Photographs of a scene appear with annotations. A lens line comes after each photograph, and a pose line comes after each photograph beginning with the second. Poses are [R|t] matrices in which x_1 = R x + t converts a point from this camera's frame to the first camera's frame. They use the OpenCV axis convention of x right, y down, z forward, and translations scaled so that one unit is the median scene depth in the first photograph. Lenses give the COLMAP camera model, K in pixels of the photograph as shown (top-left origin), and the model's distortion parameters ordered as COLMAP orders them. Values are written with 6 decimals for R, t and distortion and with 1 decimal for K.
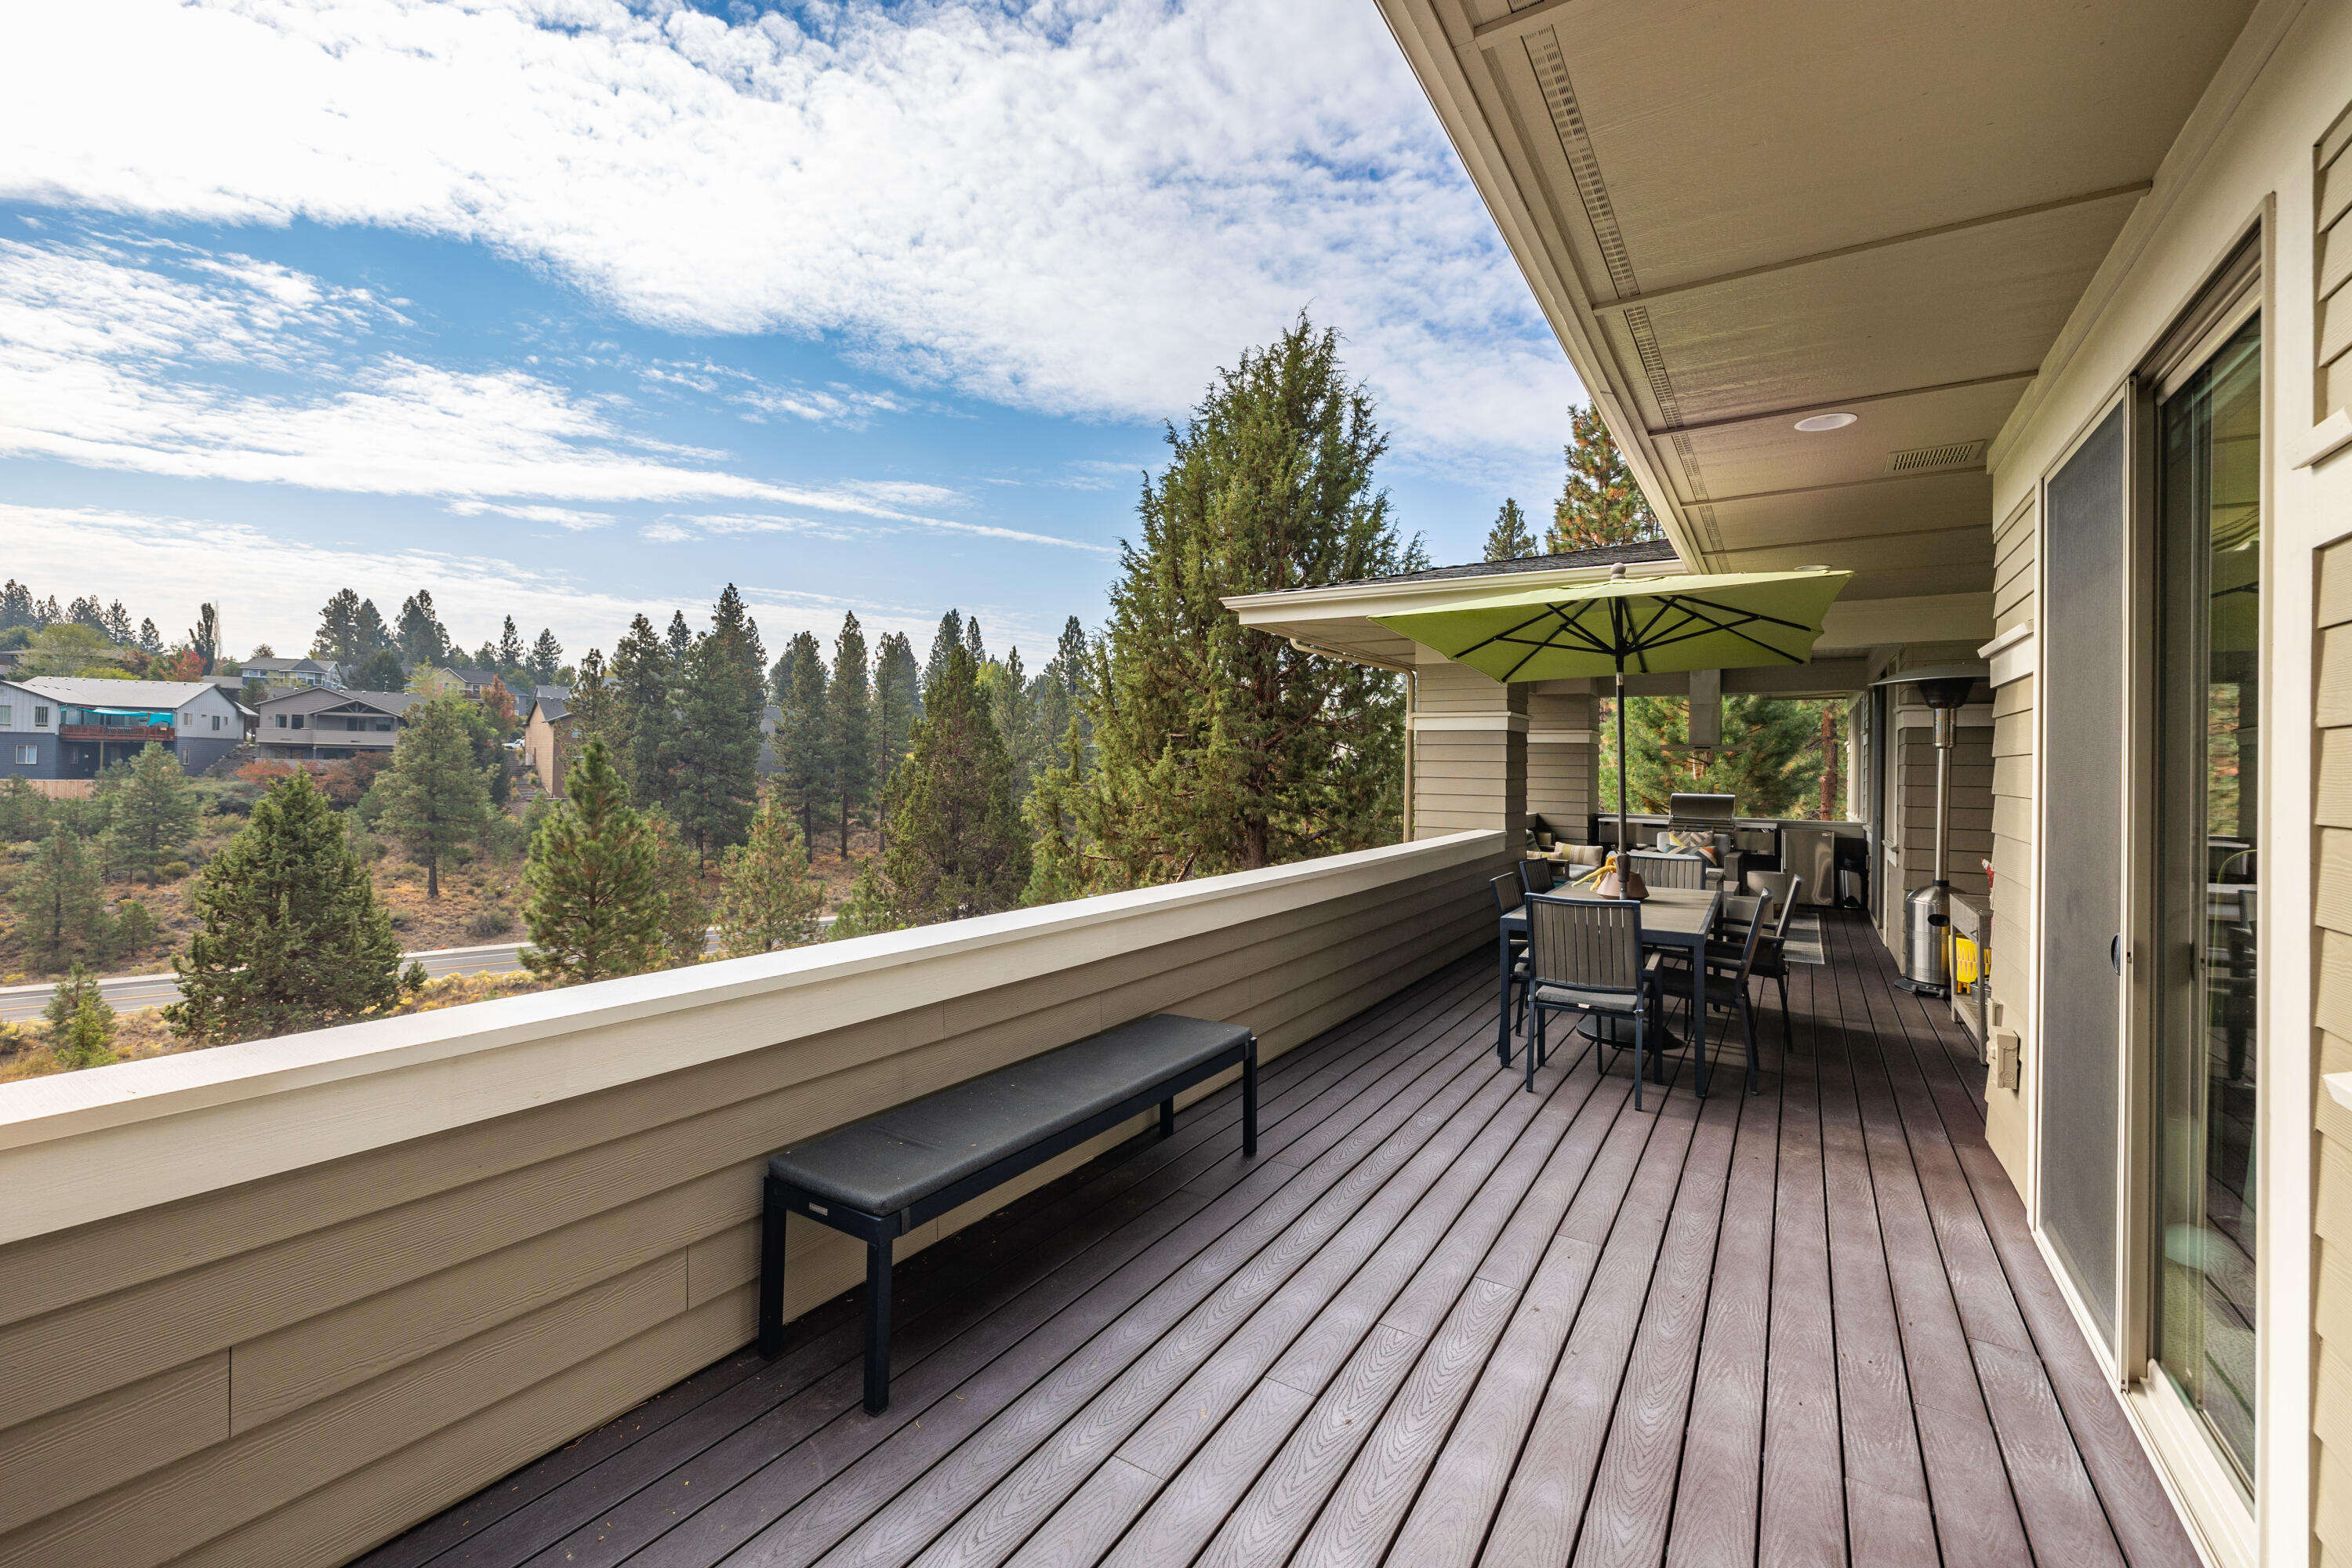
lens RADIAL K [[994.9, 0, 1176.9], [0, 994.9, 780.4], [0, 0, 1]] dist [0.011326, -0.000957]
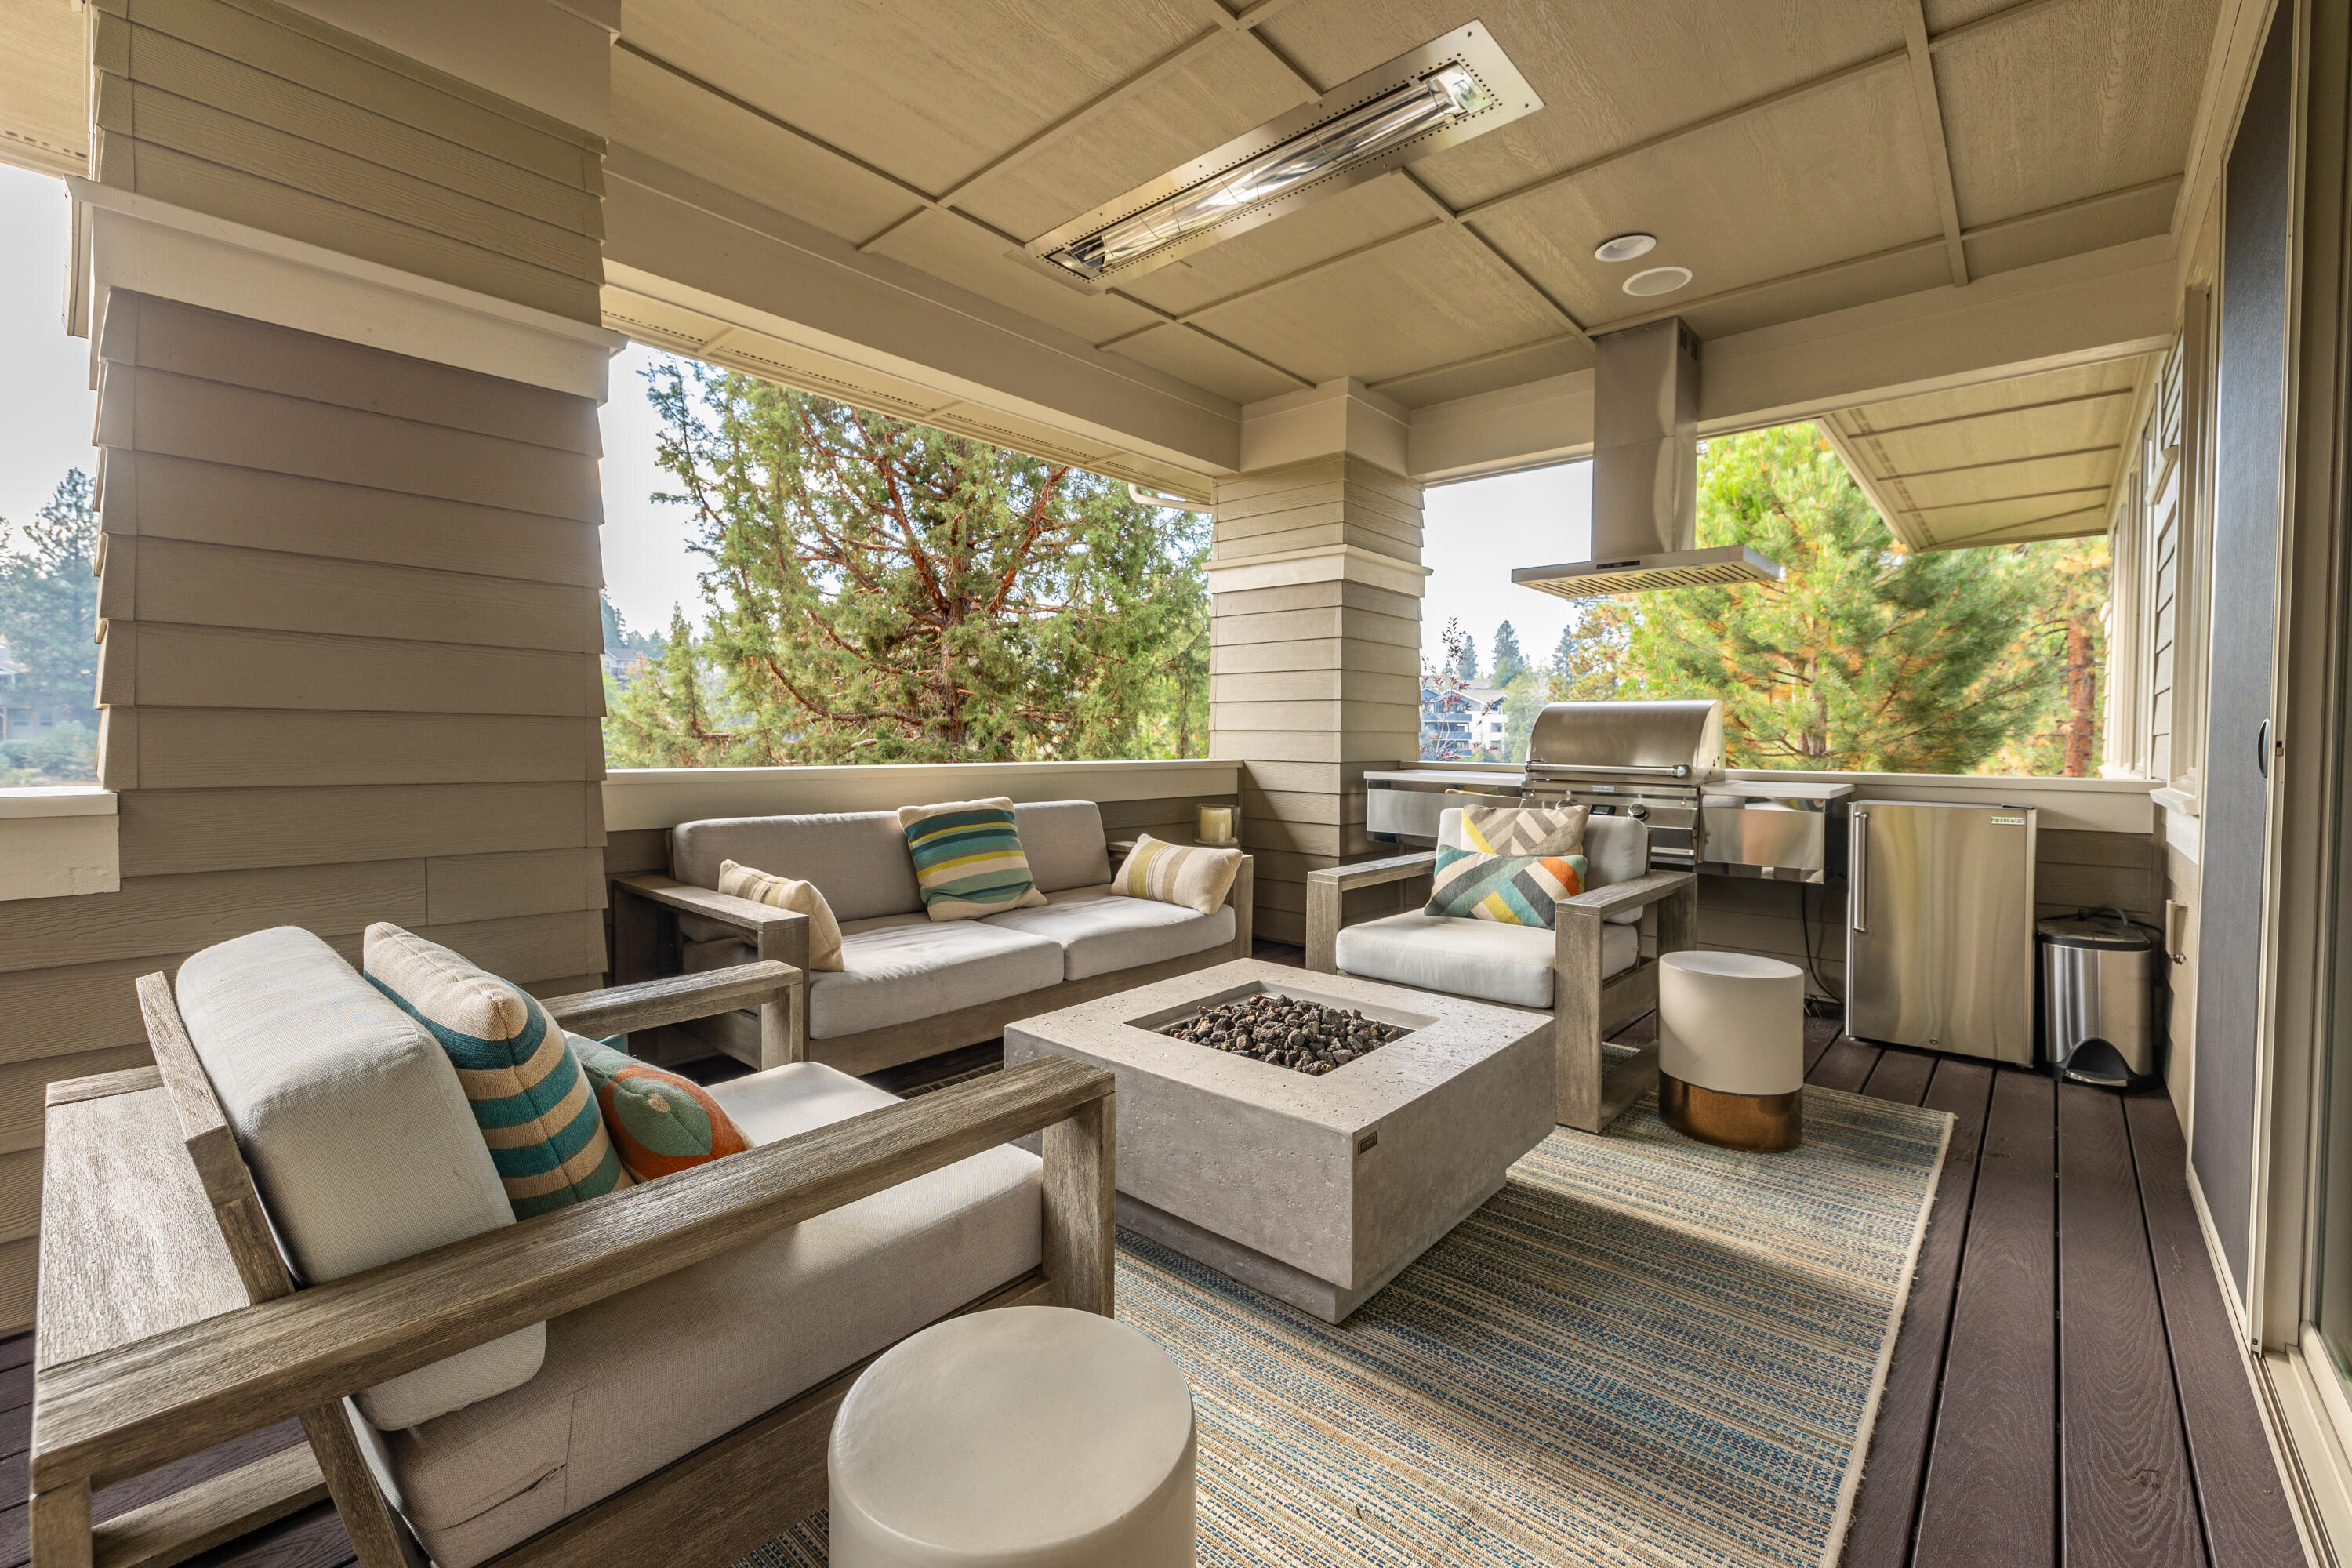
lens RADIAL K [[994.9, 0, 1173.9], [0, 994.9, 774.3], [0, 0, 1]] dist [0.011326, -0.000957]
pose [[0.986808, -0.001571, -0.161885, 0.339004], [0.004746, 0.999804, 0.019232, 0.025493], [0.161824, -0.019746, 0.986622, 0.497944]]
